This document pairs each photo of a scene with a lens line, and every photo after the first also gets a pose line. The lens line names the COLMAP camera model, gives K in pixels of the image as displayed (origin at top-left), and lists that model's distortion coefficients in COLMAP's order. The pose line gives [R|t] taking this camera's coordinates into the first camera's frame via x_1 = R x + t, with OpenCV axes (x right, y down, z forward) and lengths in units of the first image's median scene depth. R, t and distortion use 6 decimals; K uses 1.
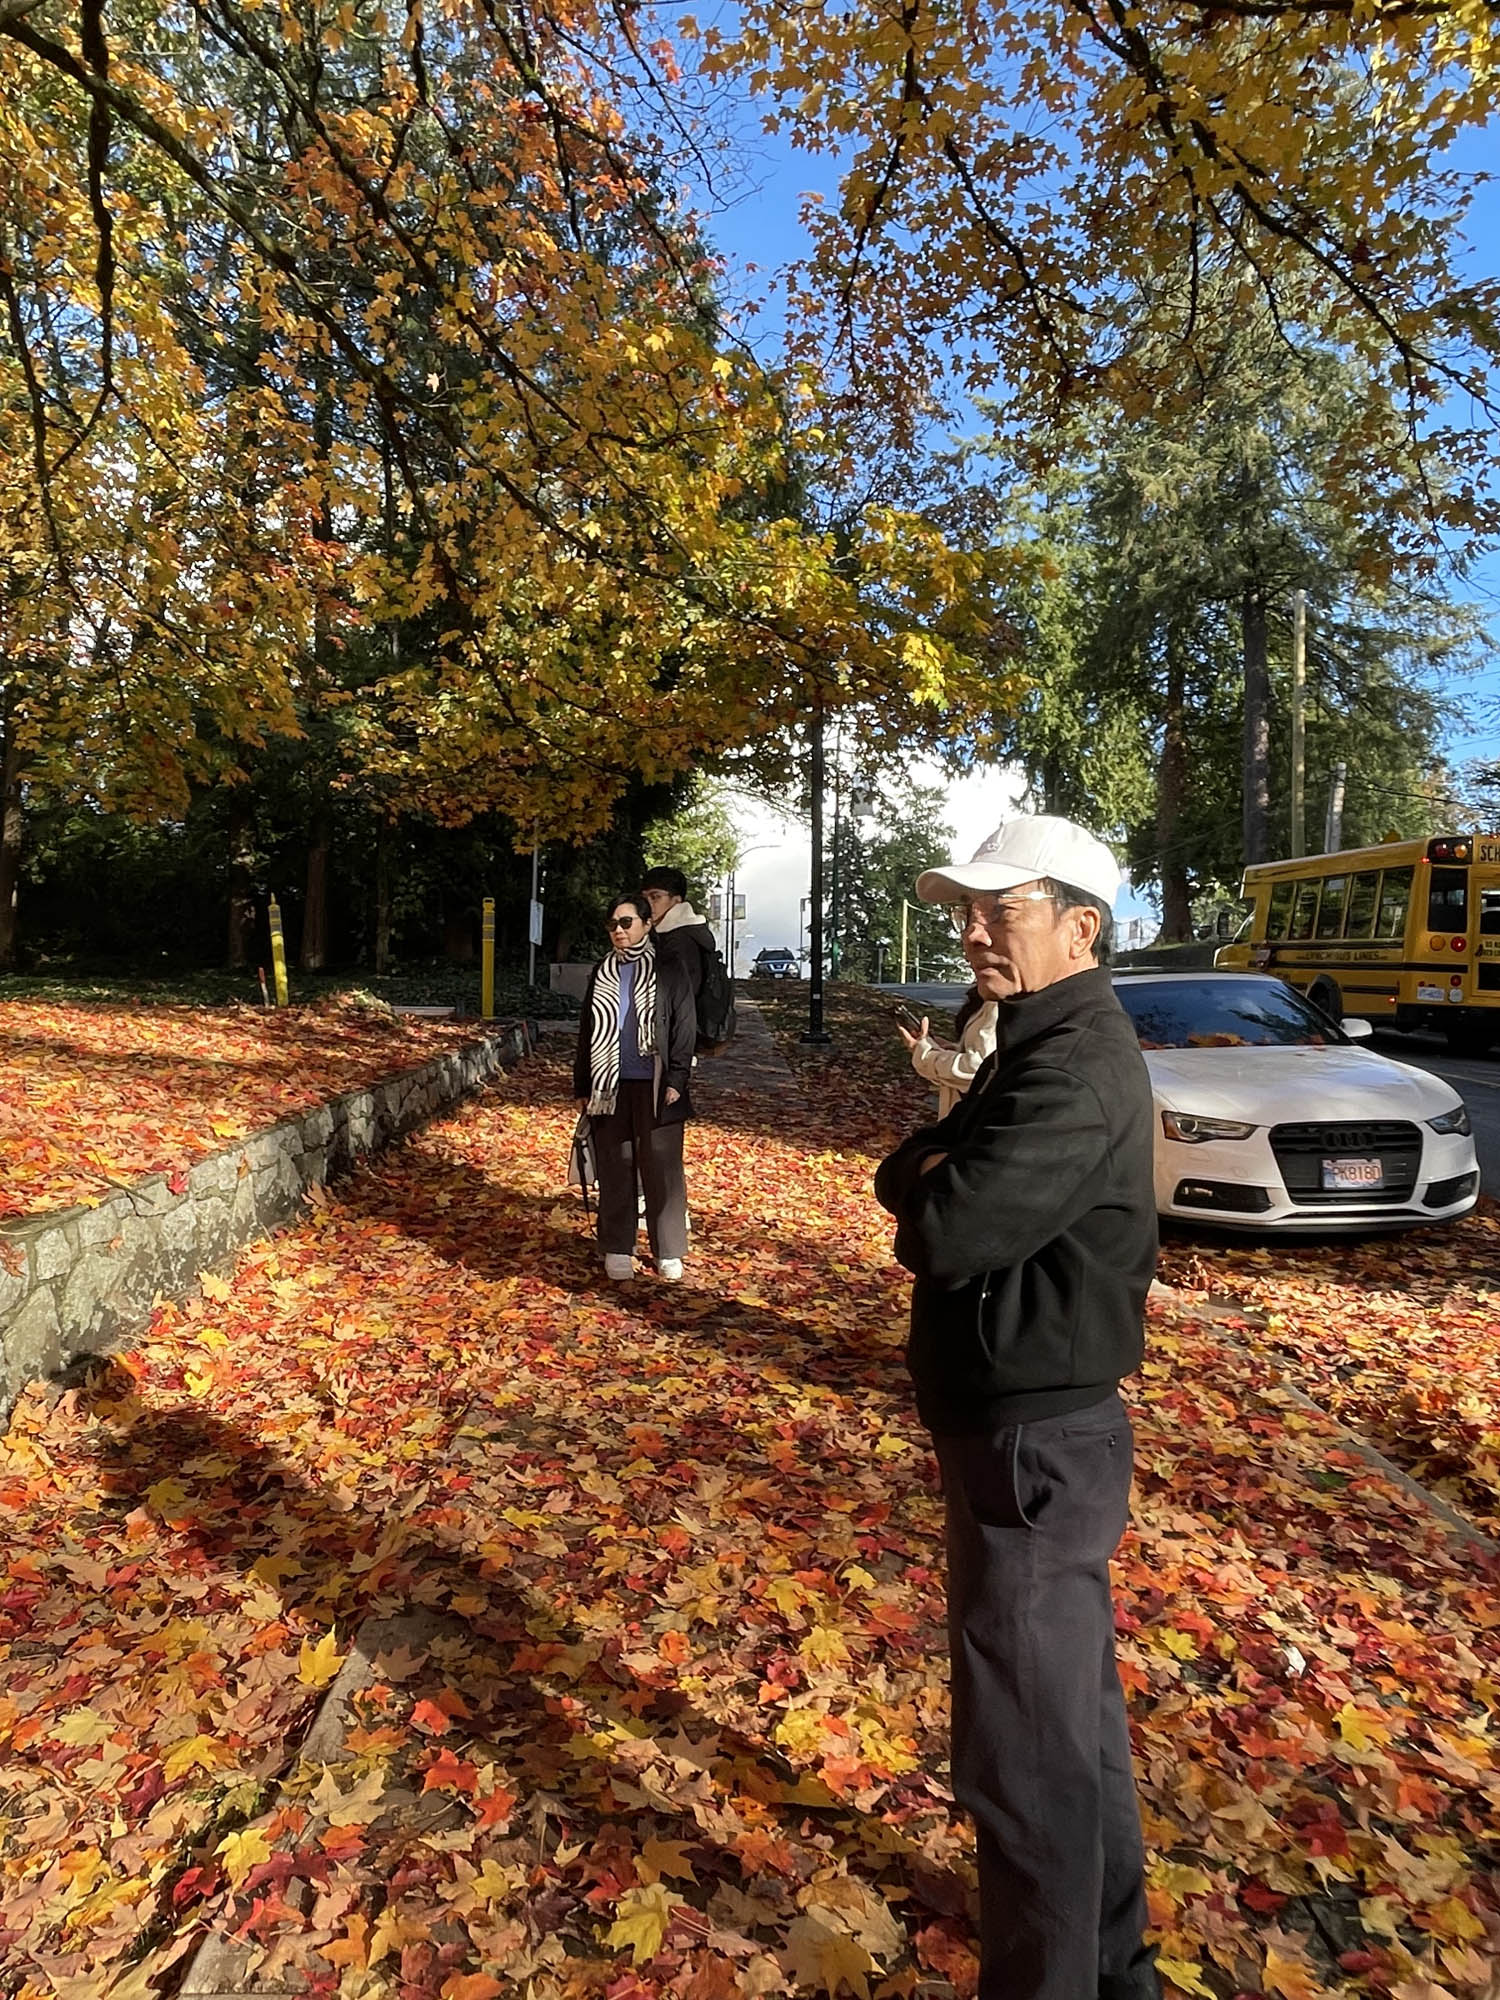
lens RADIAL K [[1327.0, 0, 725.6], [0, 1327.0, 996.0], [0, 0, 1]] dist [-0.006017, -0.000196]
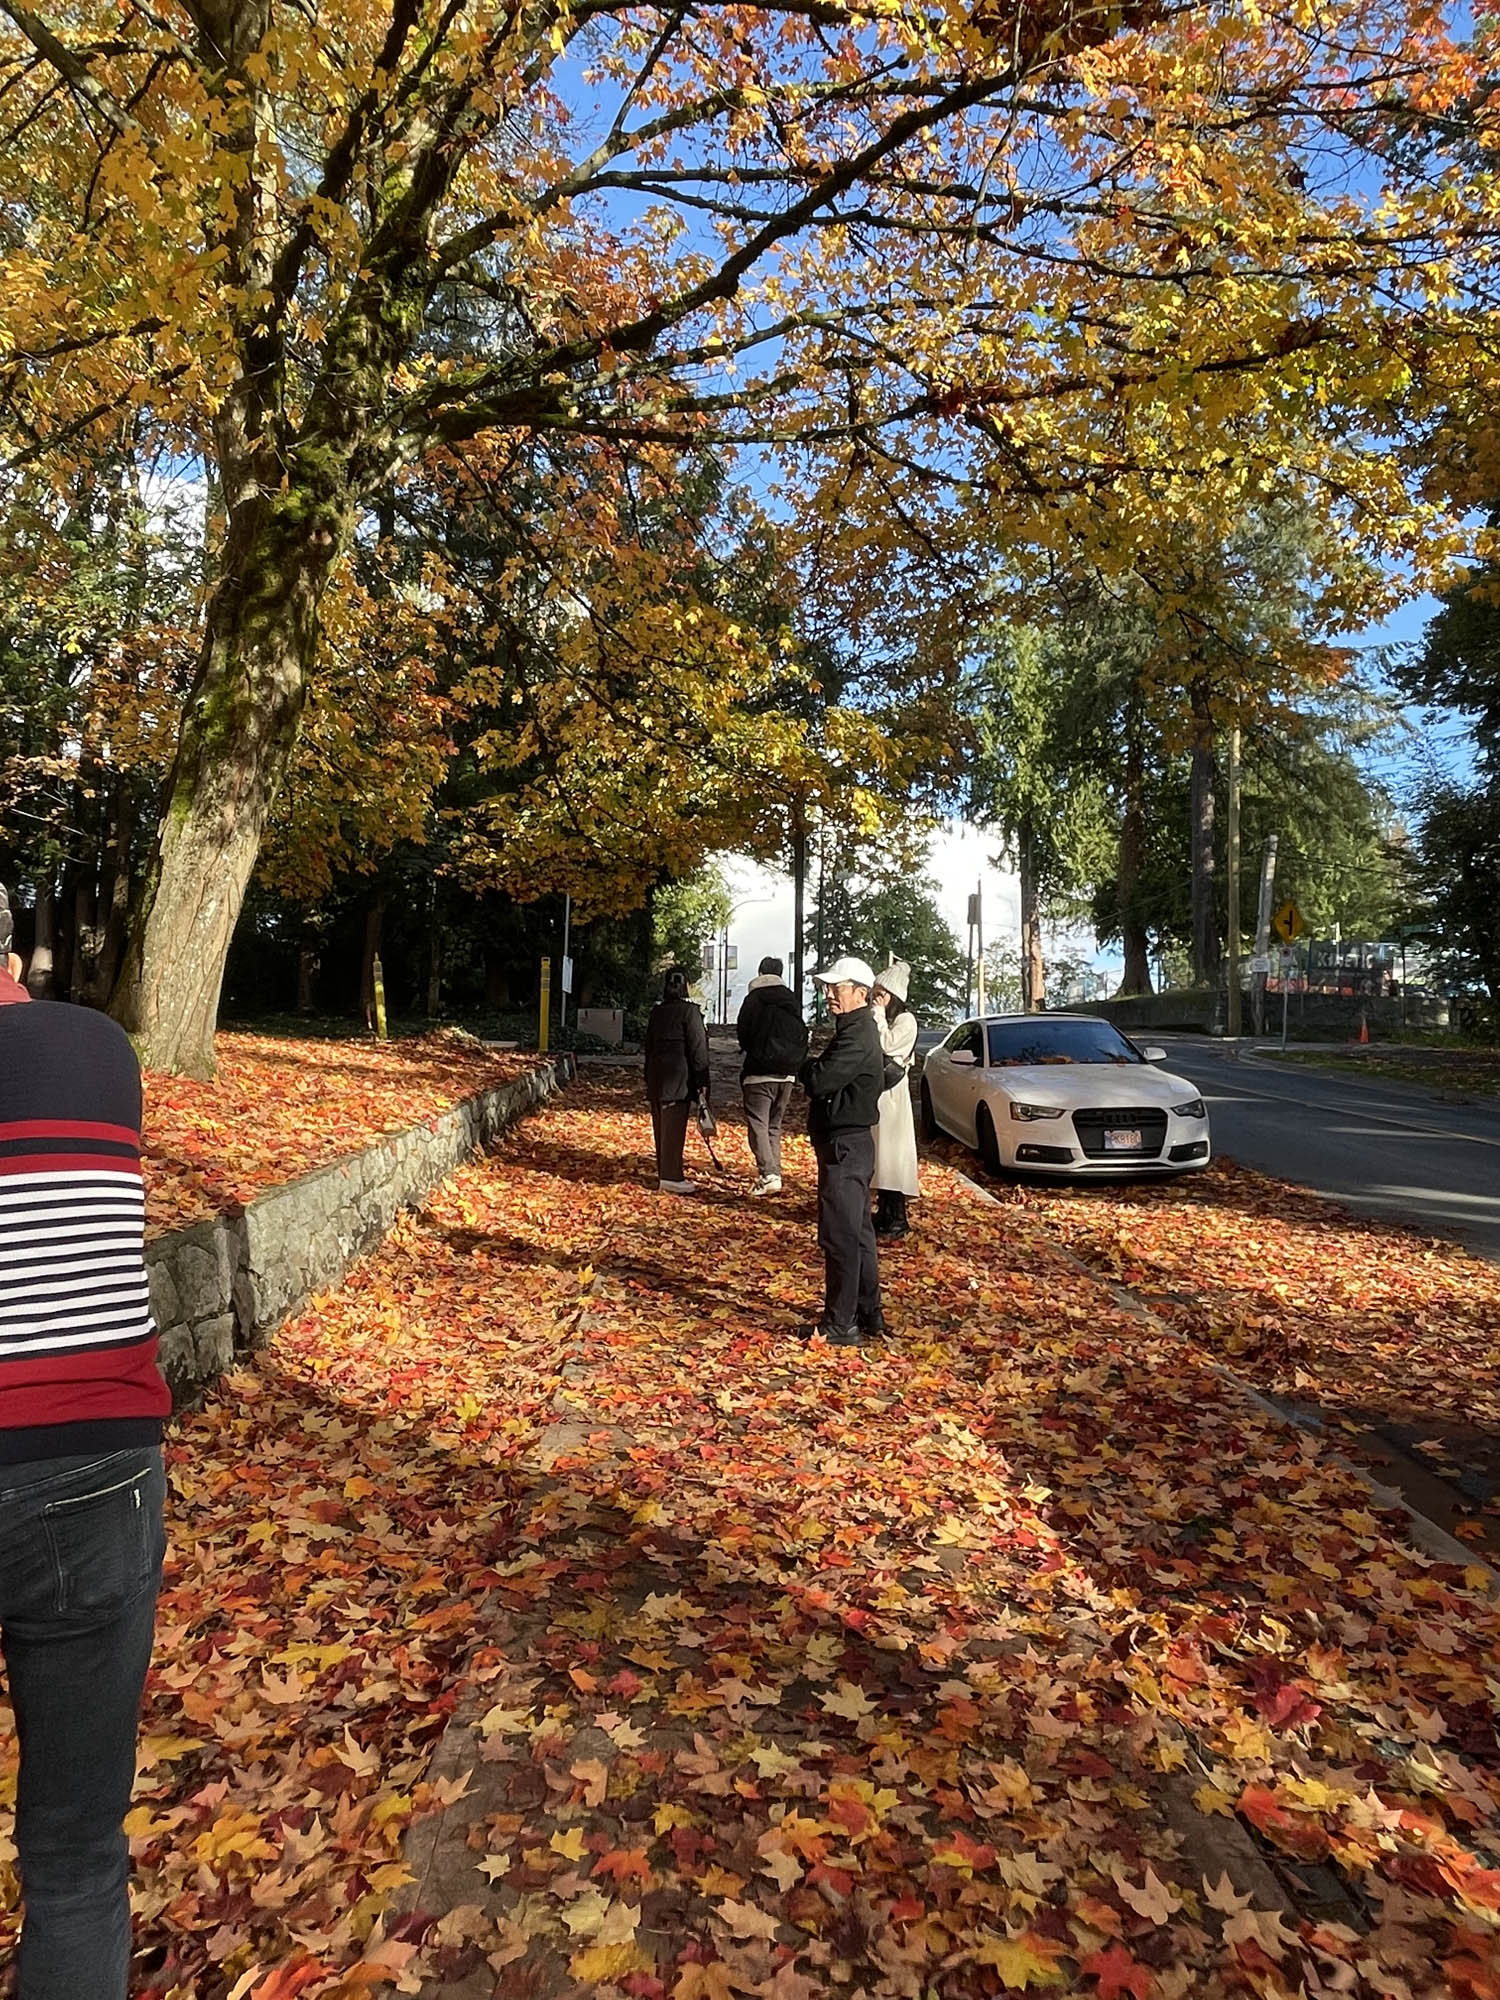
lens RADIAL K [[1309.3, 0, 662.0], [0, 1309.3, 990.7], [0, 0, 1]] dist [0.000753, 0.000334]
pose [[0.999112, 0.006552, -0.041611, -0.016706], [-0.008224, 0.999160, -0.040144, 0.015024], [0.041313, 0.040450, 0.998327, -0.442058]]
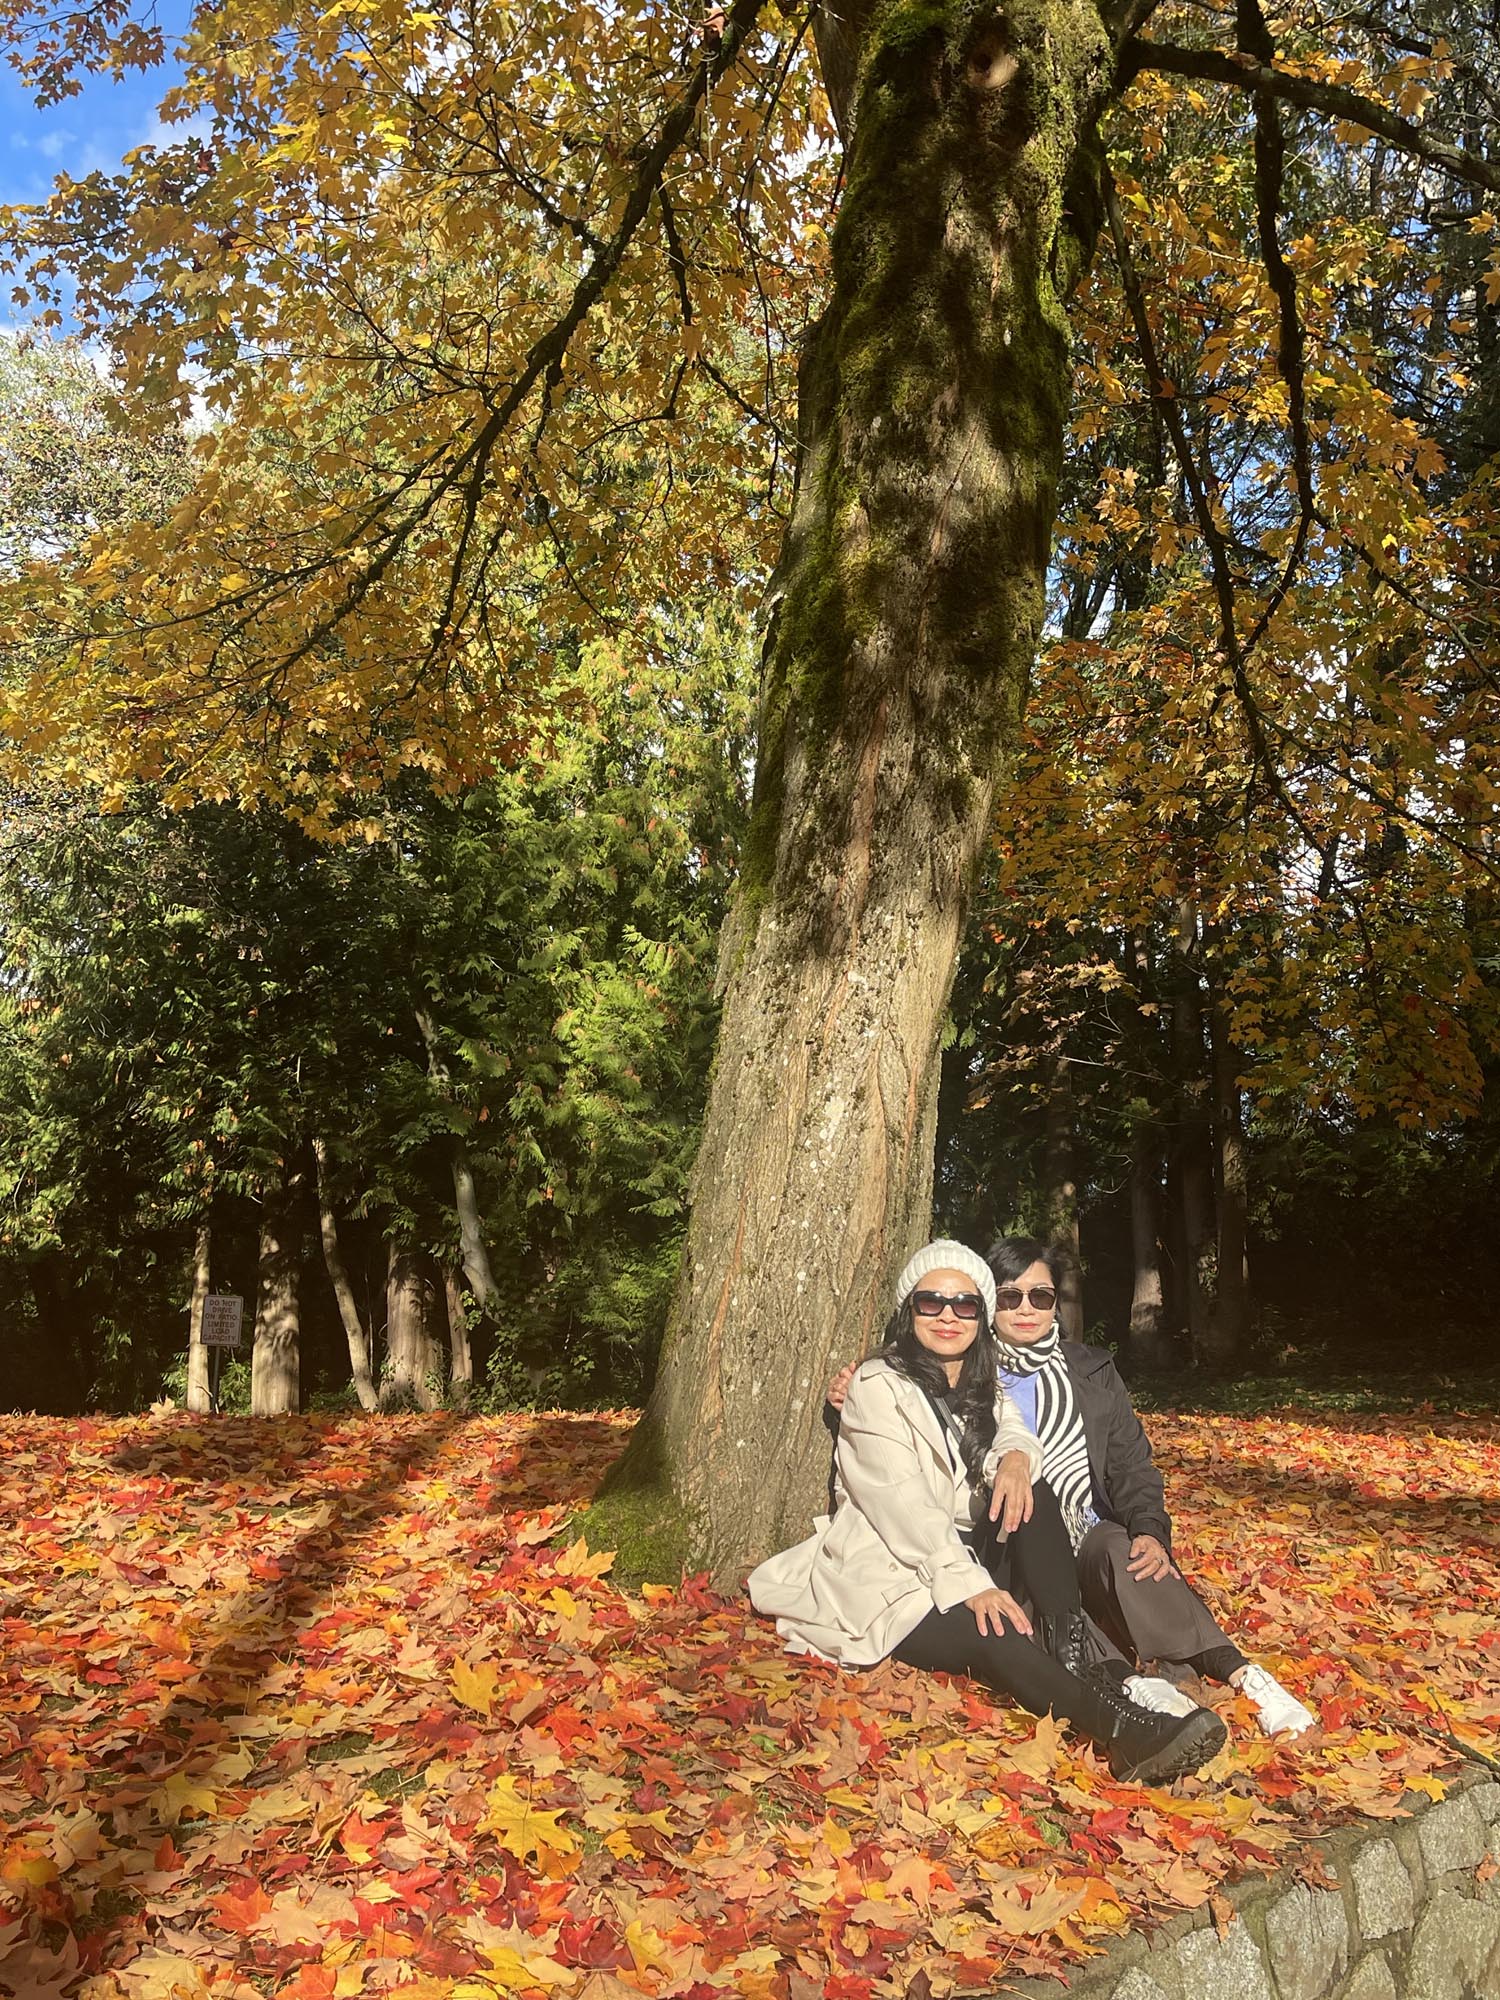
lens RADIAL K [[1957.5, 0, 750.1], [0, 1957.5, 1011.2], [0, 0, 1]] dist [0.110192, -0.171618]
pose [[0.738850, -0.161797, -0.654158, -0.047349], [0.035243, 0.978697, -0.202262, -0.002300], [0.672948, 0.126386, 0.728813, 0.081153]]
